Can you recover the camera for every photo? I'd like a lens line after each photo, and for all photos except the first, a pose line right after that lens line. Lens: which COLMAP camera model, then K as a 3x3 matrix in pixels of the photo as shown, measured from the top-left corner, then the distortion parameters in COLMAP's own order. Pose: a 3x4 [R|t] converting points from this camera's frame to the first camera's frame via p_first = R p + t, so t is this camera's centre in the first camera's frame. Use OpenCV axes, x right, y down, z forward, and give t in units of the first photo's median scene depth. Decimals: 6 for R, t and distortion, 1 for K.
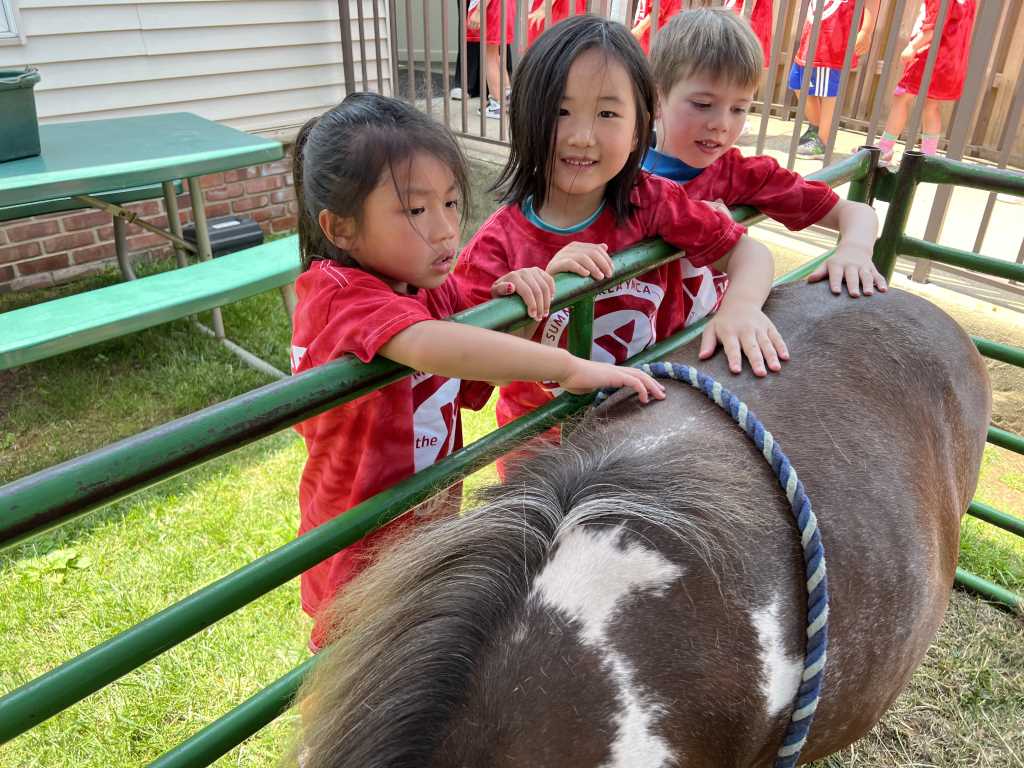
lens RADIAL K [[777.8, 0, 508.7], [0, 777.8, 385.5], [0, 0, 1]] dist [0.049351, -0.058609]
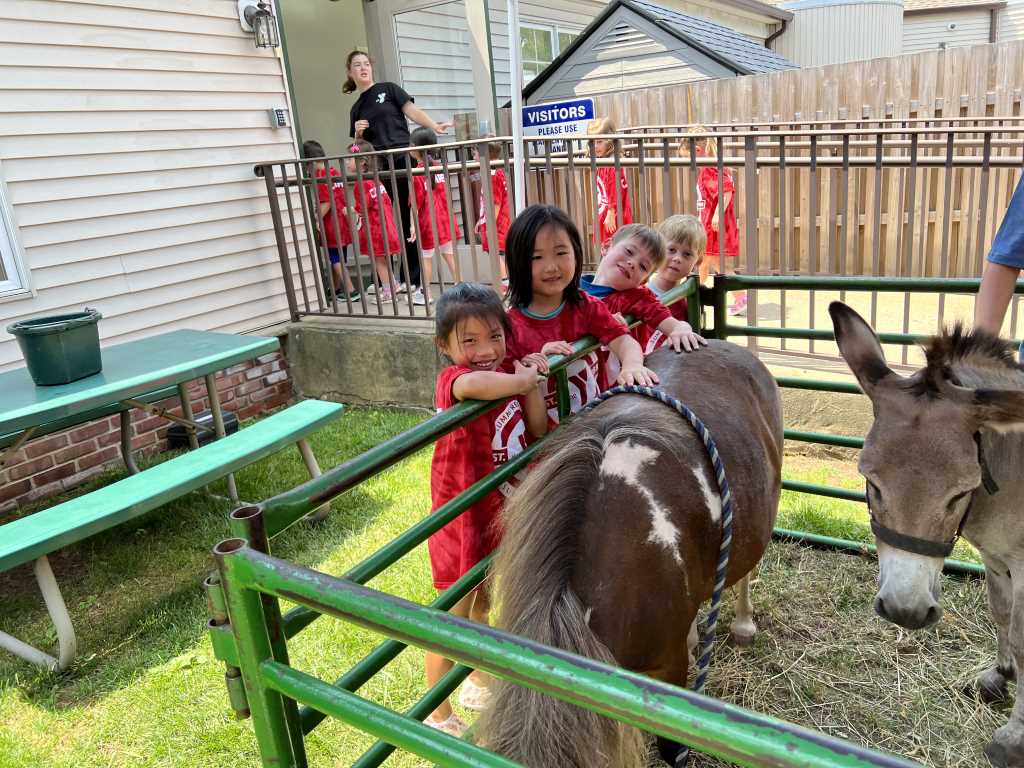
lens RADIAL K [[777.8, 0, 508.7], [0, 777.8, 382.3], [0, 0, 1]] dist [0.049351, -0.058609]
pose [[0.974927, -0.157919, 0.156777, -0.105259], [0.189213, 0.959098, -0.210546, 0.088000], [-0.117115, 0.234931, 0.964931, -0.229594]]
